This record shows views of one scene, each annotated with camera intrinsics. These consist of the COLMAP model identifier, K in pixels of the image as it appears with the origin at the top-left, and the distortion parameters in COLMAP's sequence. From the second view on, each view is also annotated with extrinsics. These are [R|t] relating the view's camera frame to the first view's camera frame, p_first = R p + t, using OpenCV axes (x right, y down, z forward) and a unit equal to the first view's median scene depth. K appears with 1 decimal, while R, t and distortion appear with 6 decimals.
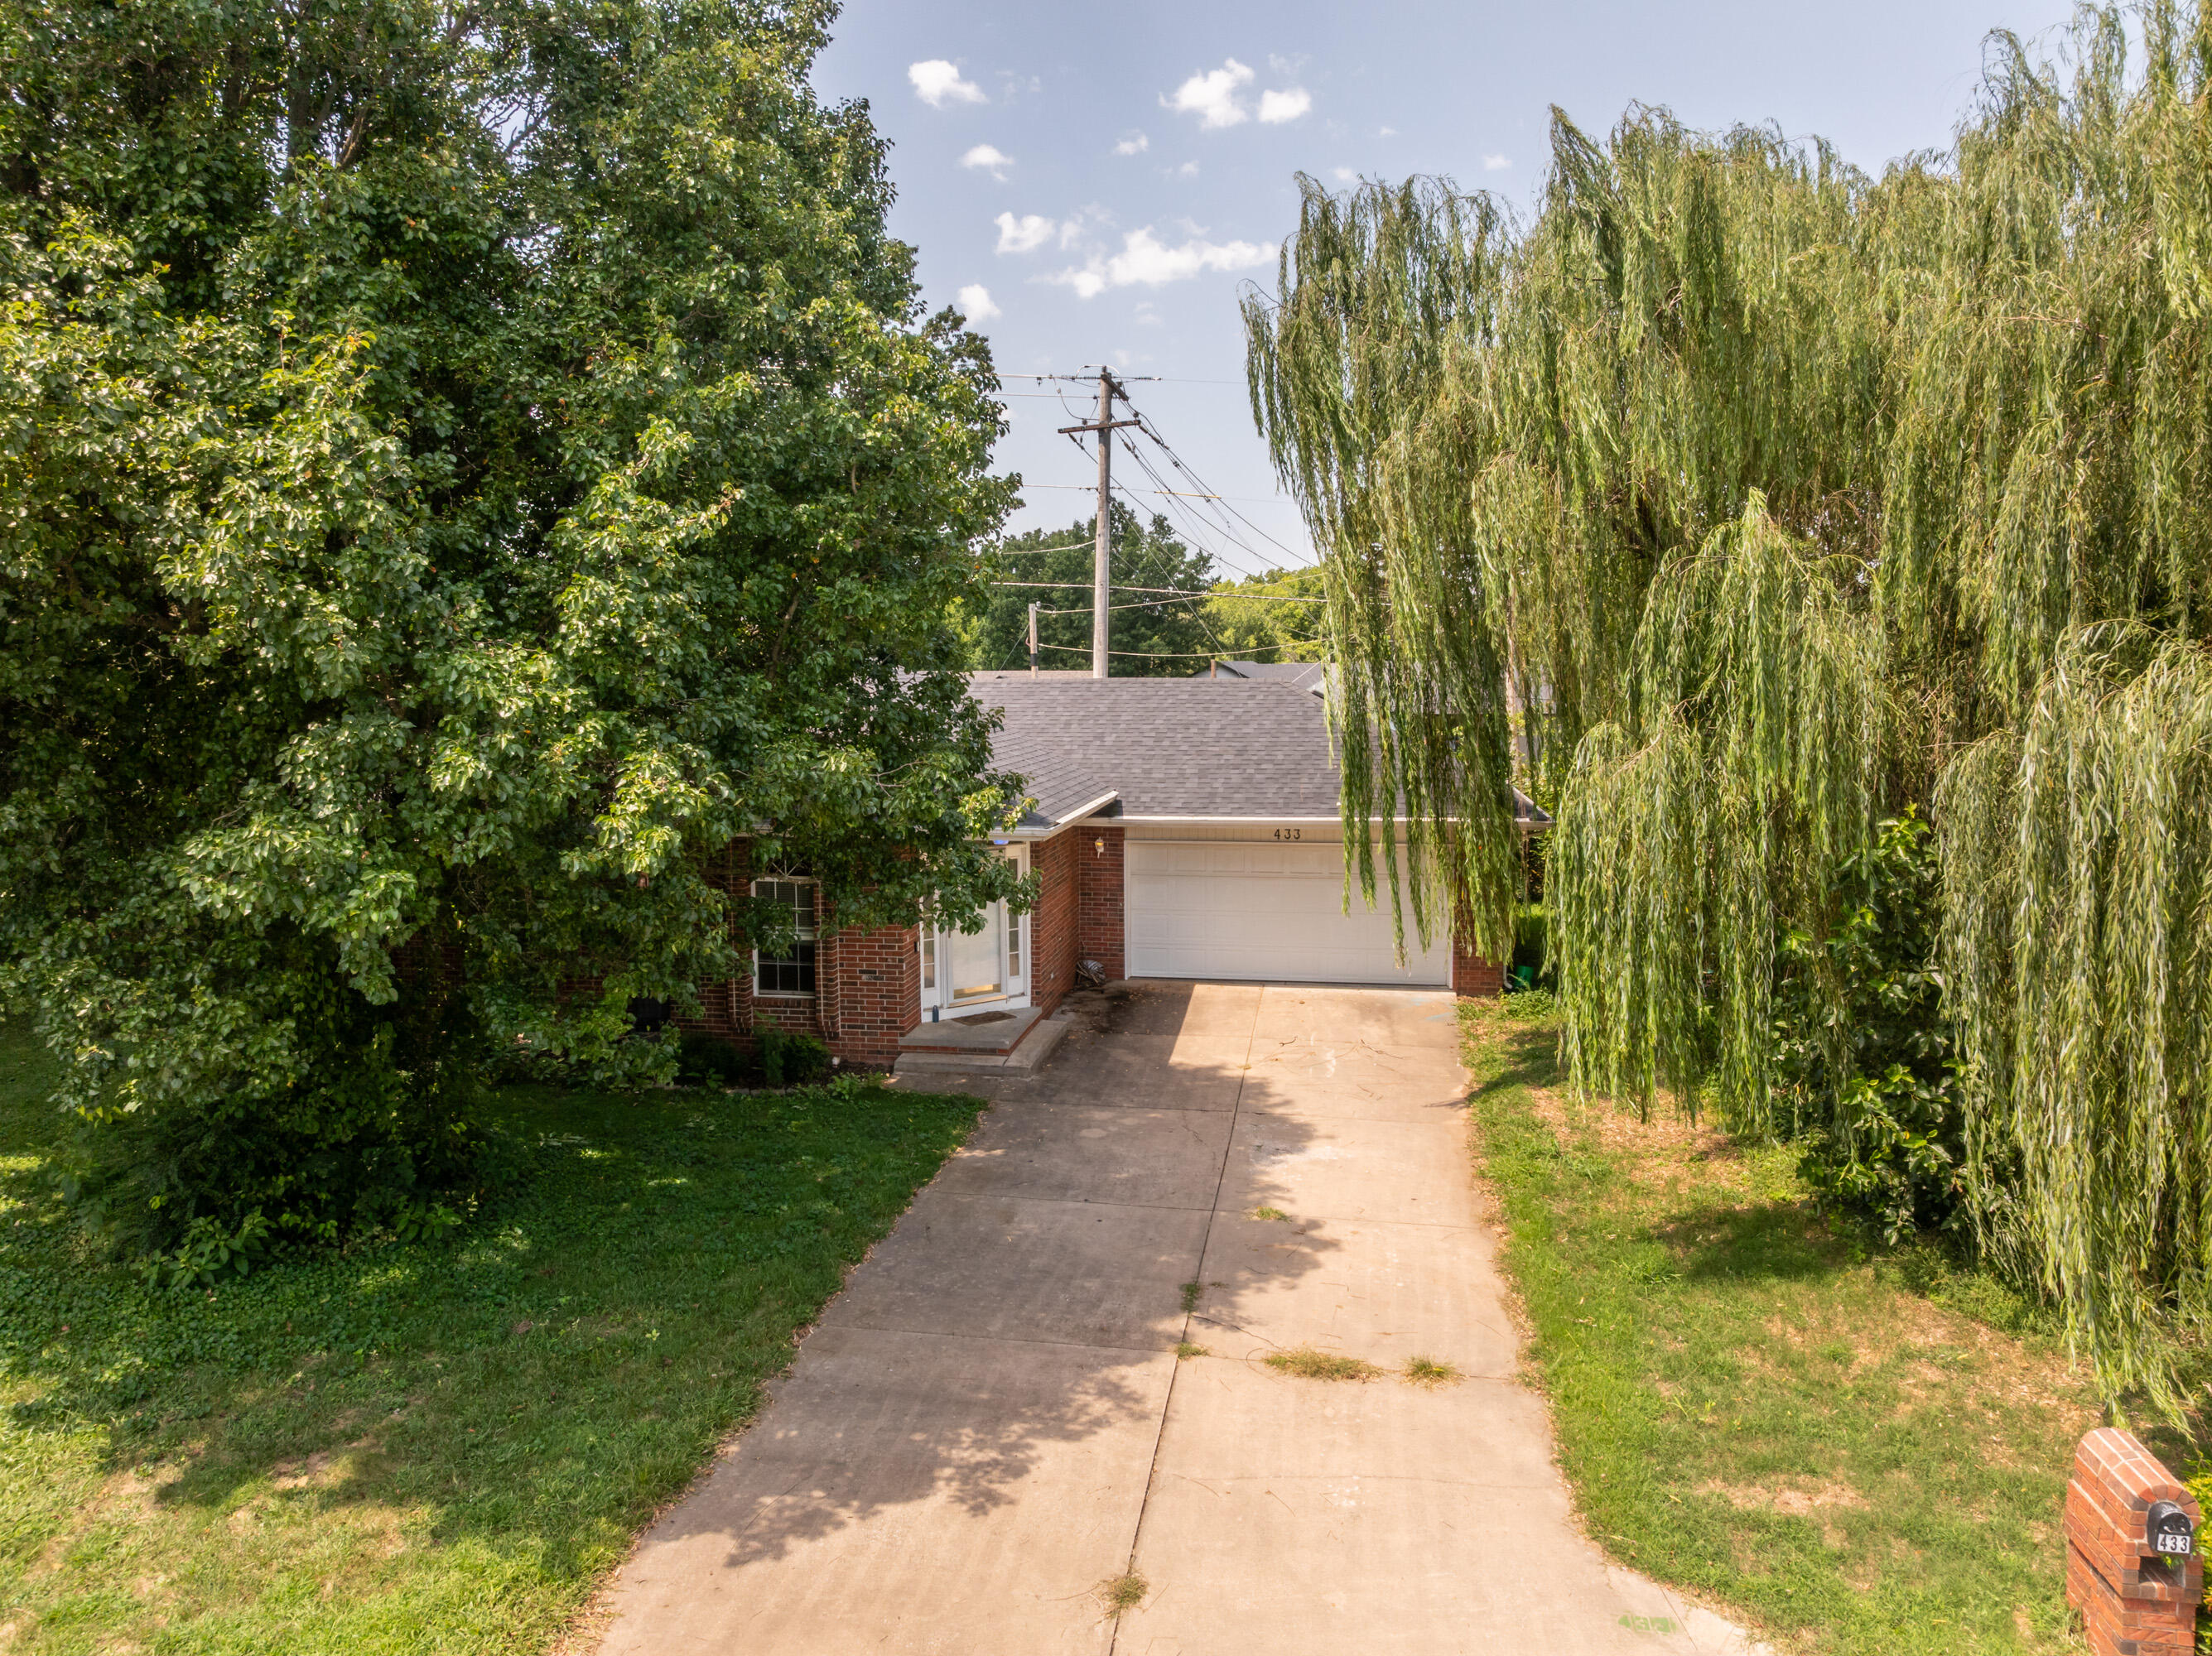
lens RADIAL K [[1560.8, 0, 1110.7], [0, 1560.8, 823.4], [0, 0, 1]] dist [-0.056220, 0.024015]
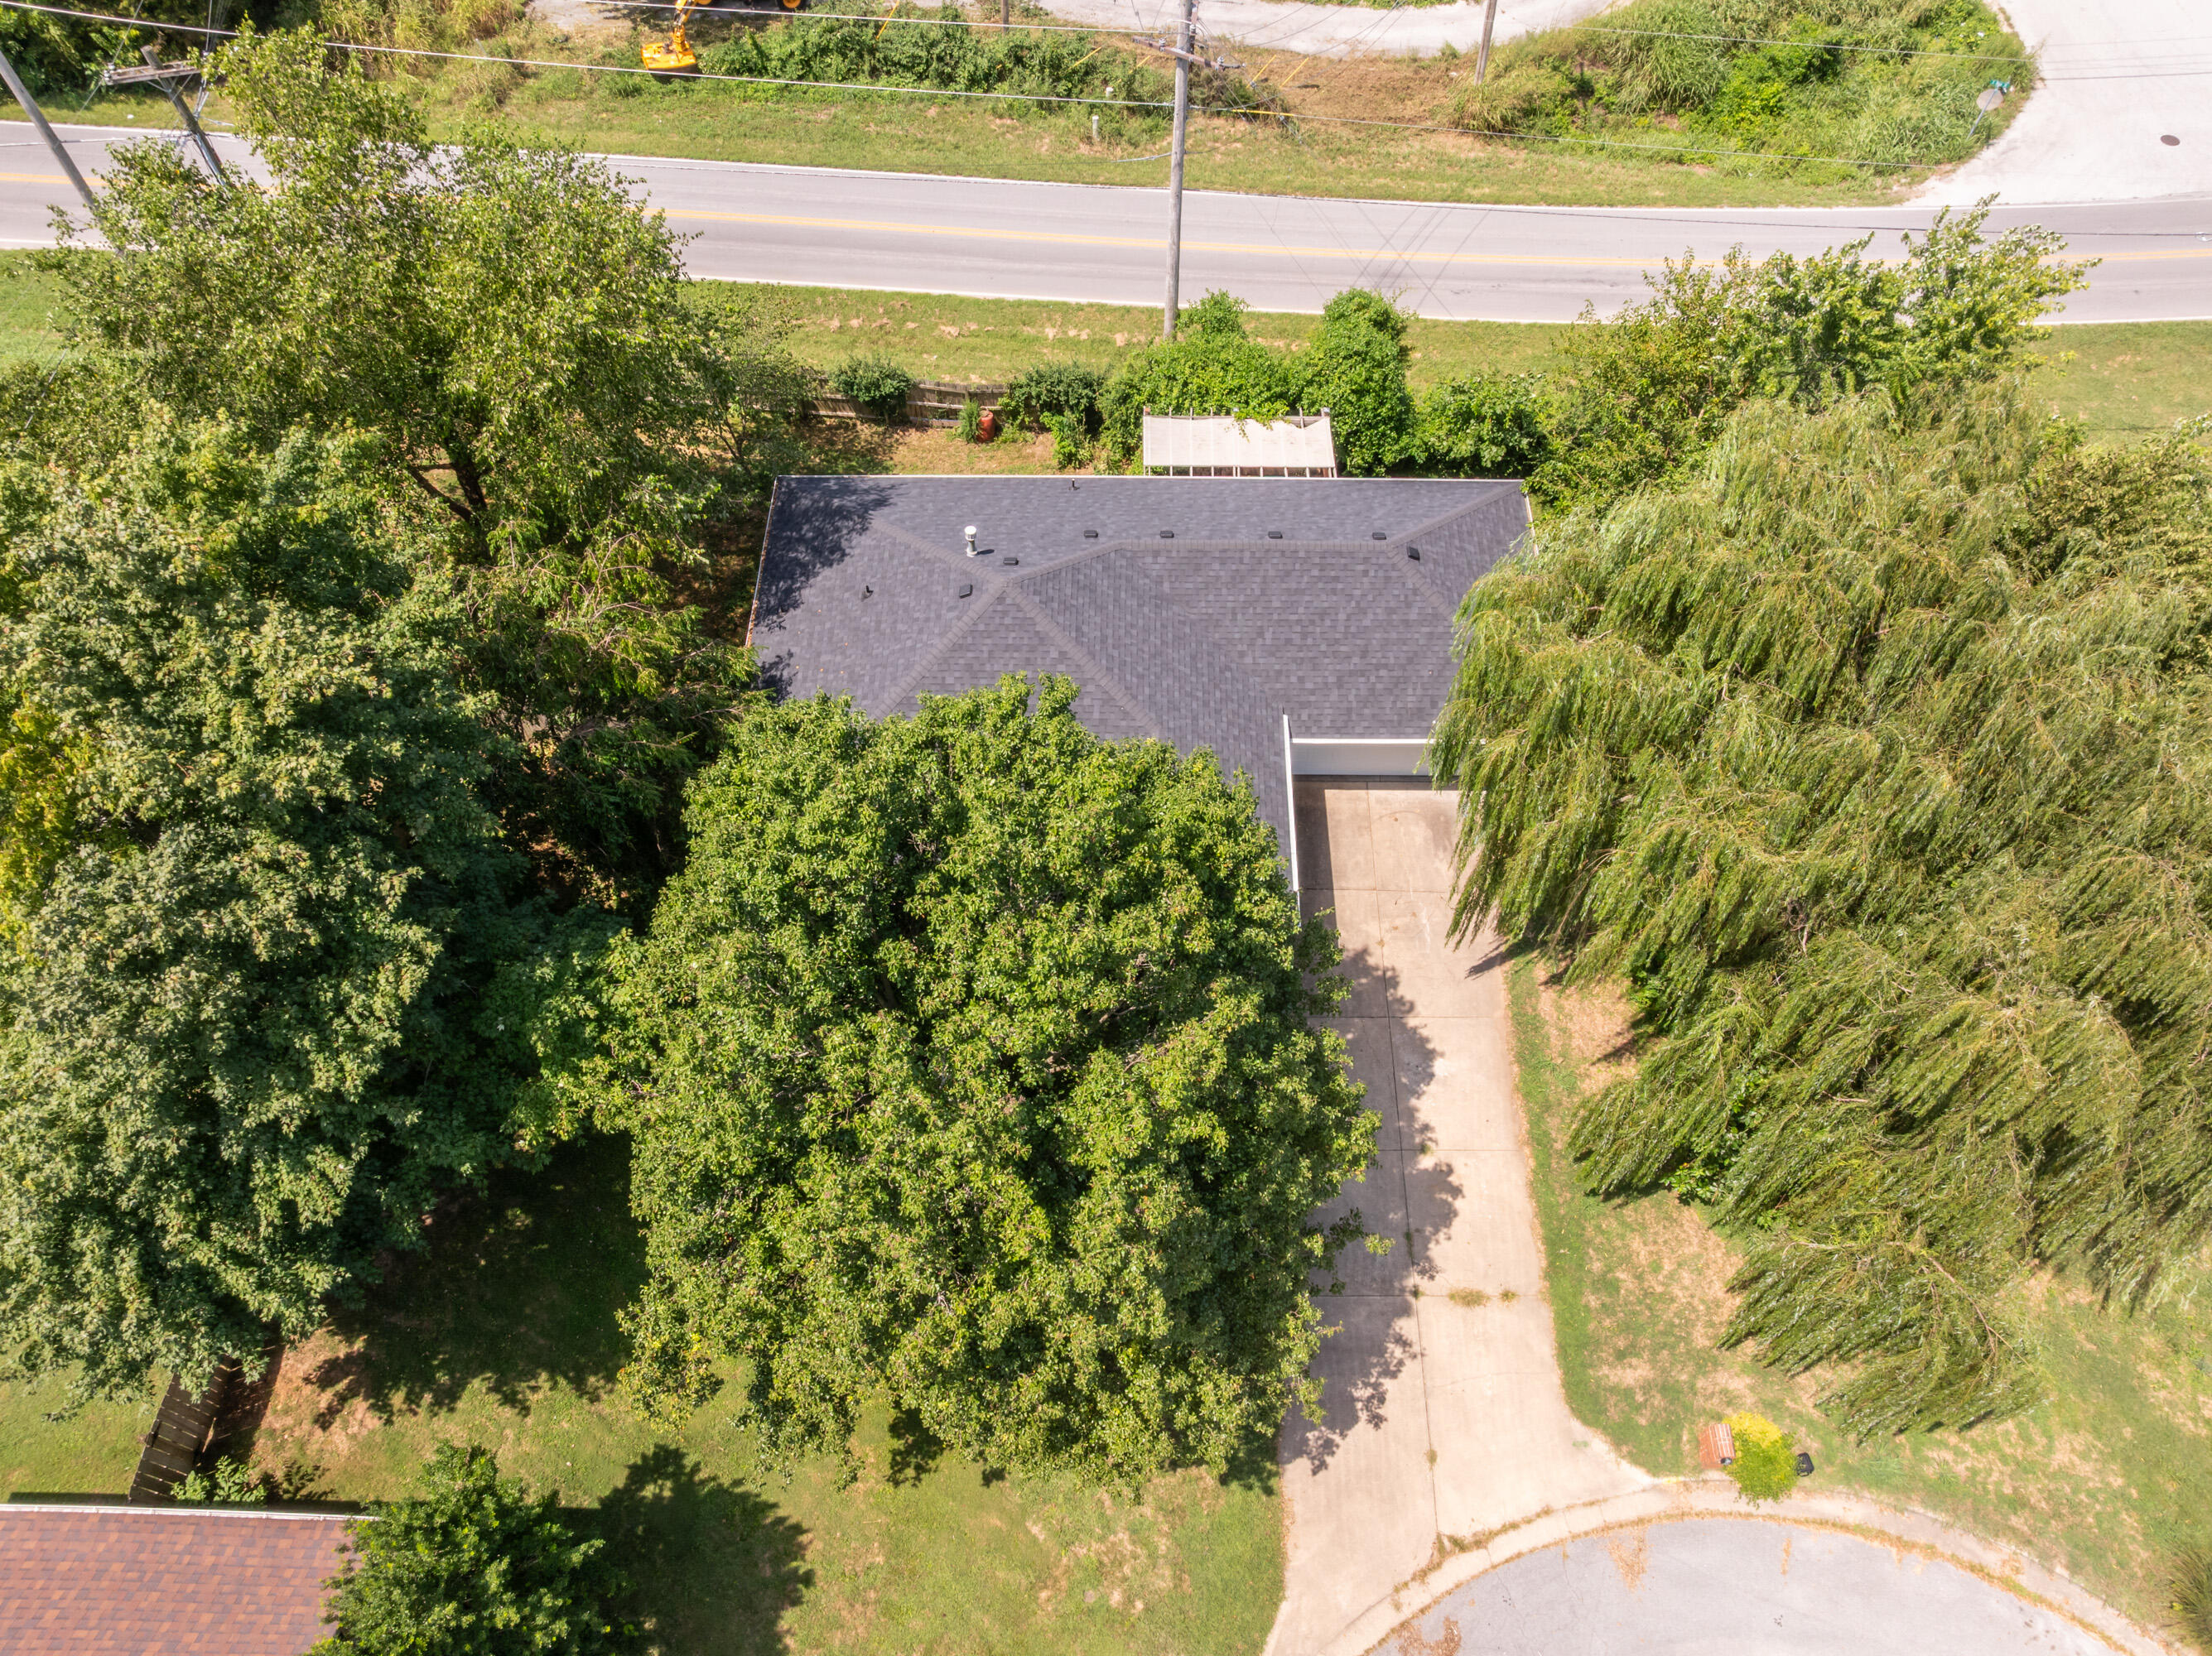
lens RADIAL K [[1560.8, 0, 1145.7], [0, 1560.8, 832.4], [0, 0, 1]] dist [-0.056220, 0.024015]
pose [[0.988606, -0.129002, 0.077571, -0.495023], [0.020710, 0.626989, 0.778753, -2.144320], [-0.149096, -0.768273, 0.622516, 0.032659]]
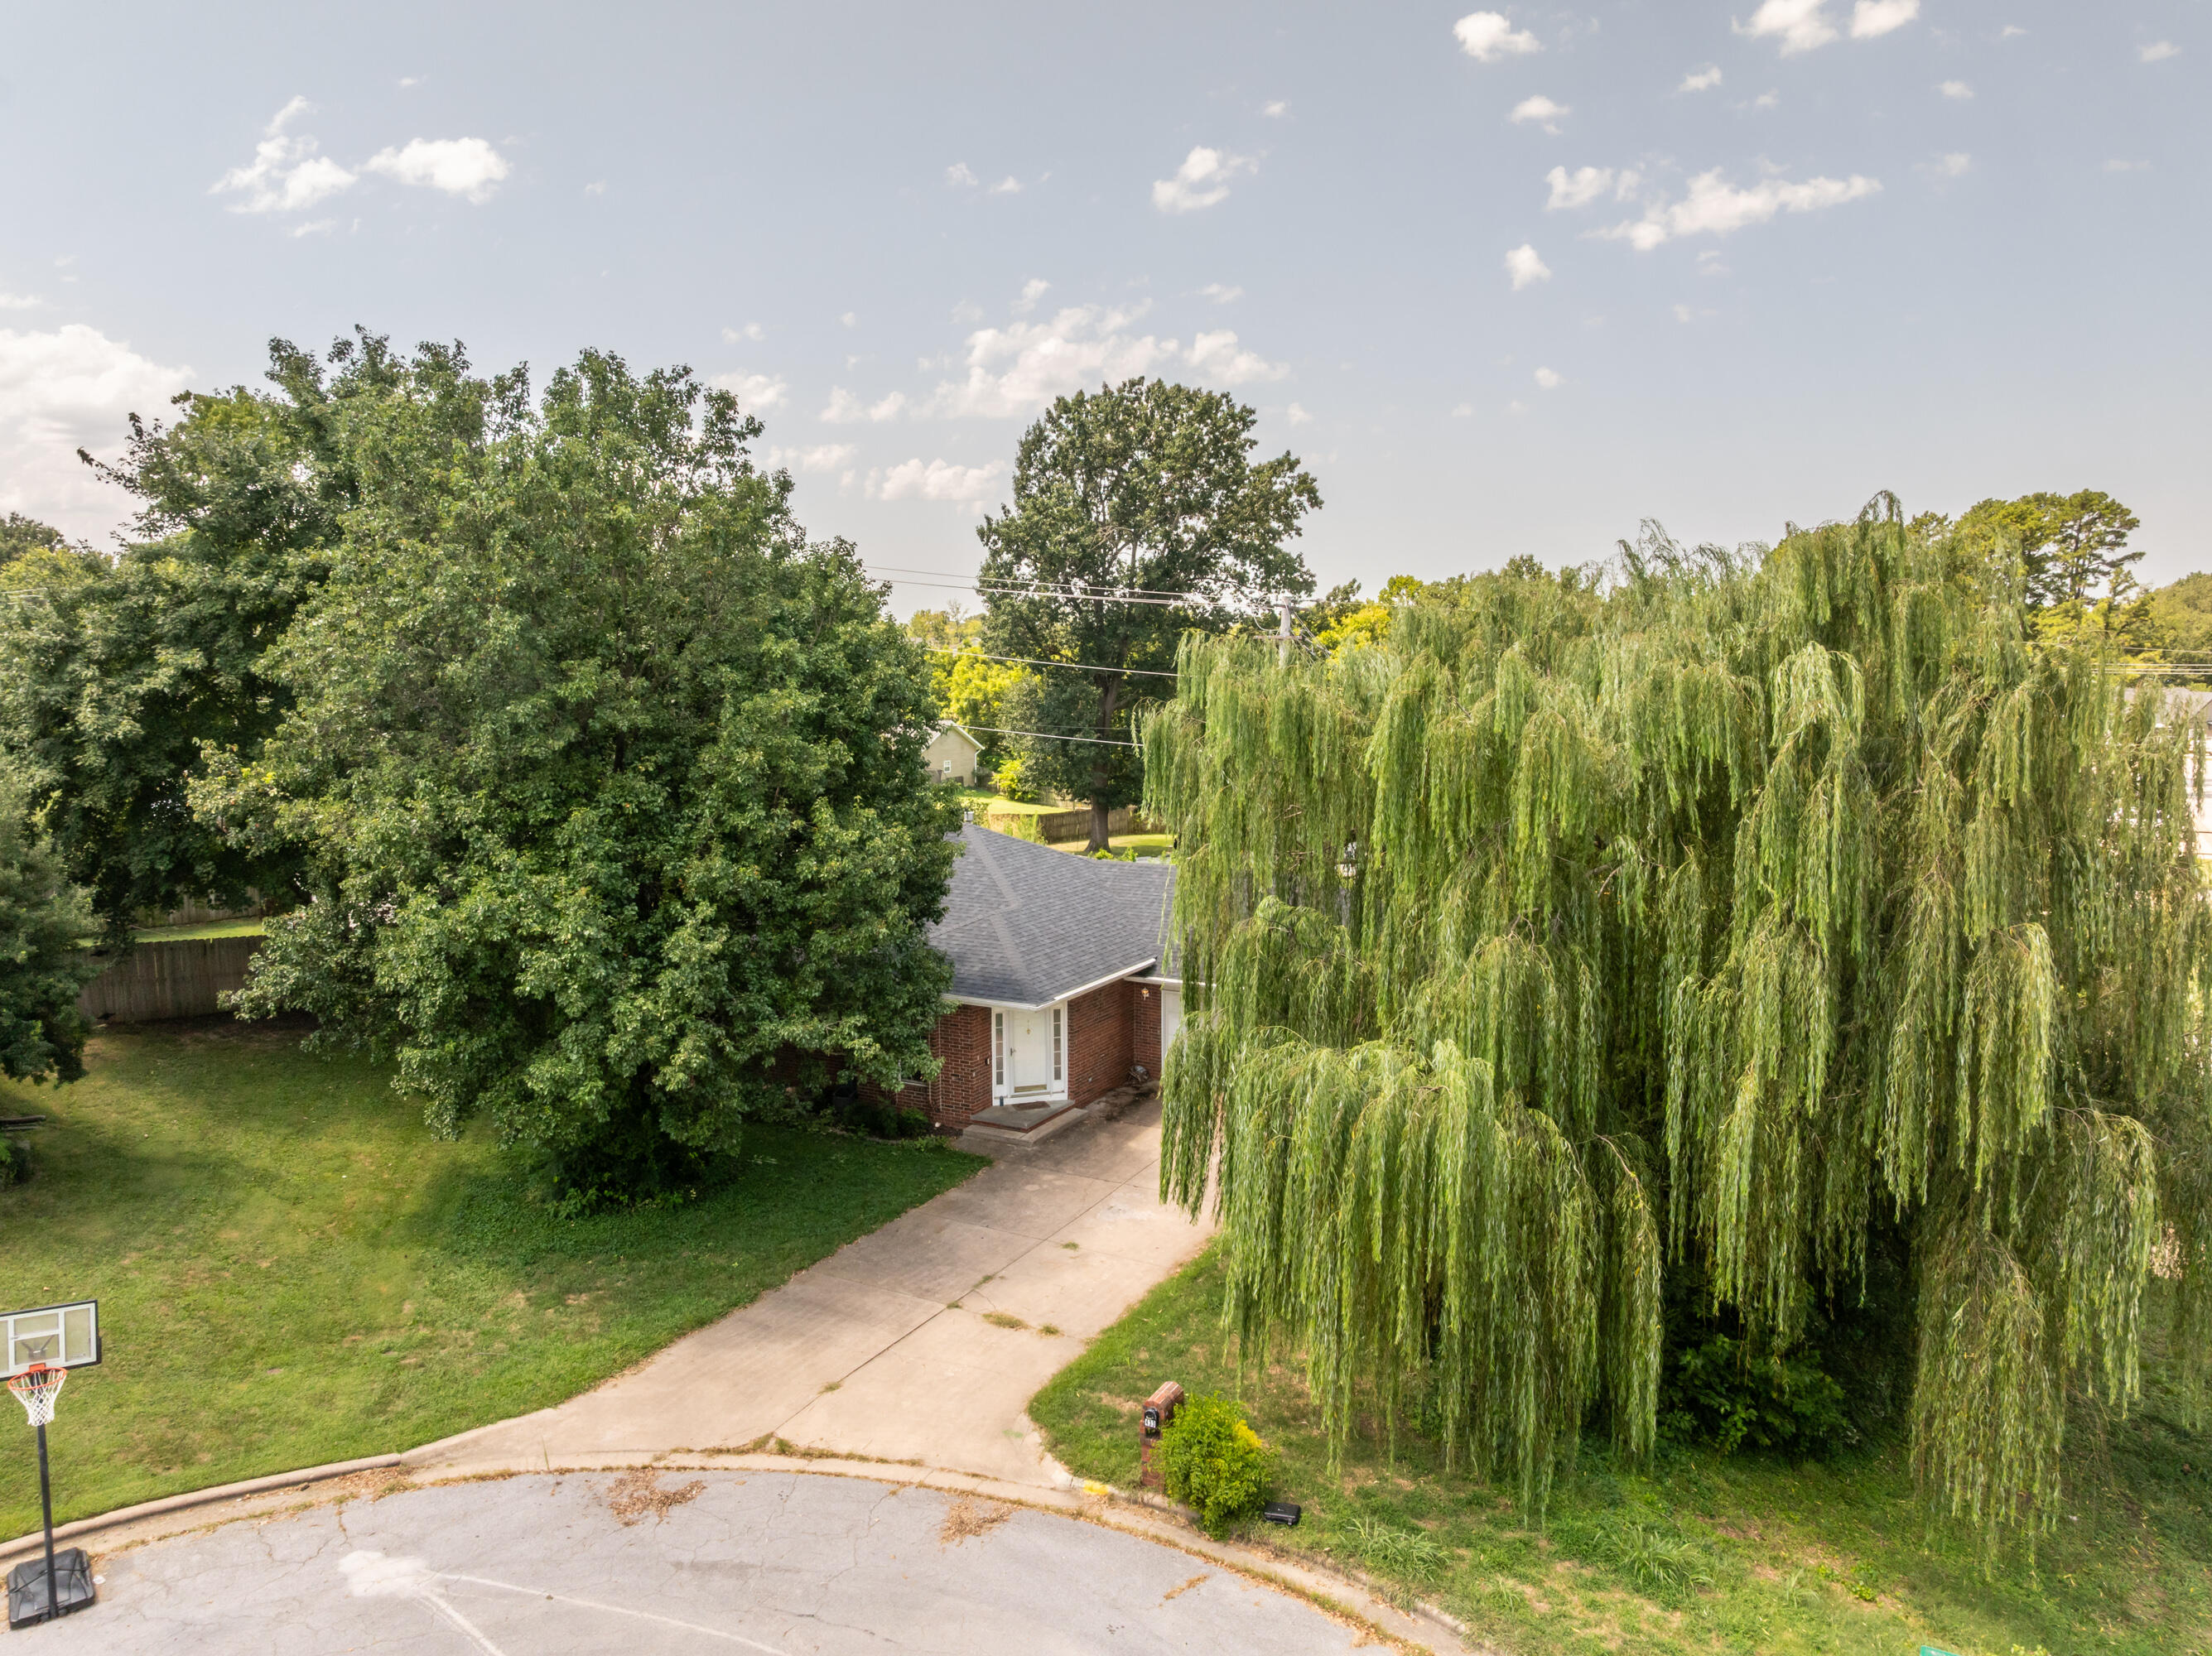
lens RADIAL K [[1560.8, 0, 1110.2], [0, 1560.8, 808.9], [0, 0, 1]] dist [-0.056220, 0.024015]
pose [[0.944017, 0.034418, -0.328098, 0.895986], [-0.032446, 0.999408, 0.011484, -0.357952], [0.328299, -0.000196, 0.944574, -0.904861]]
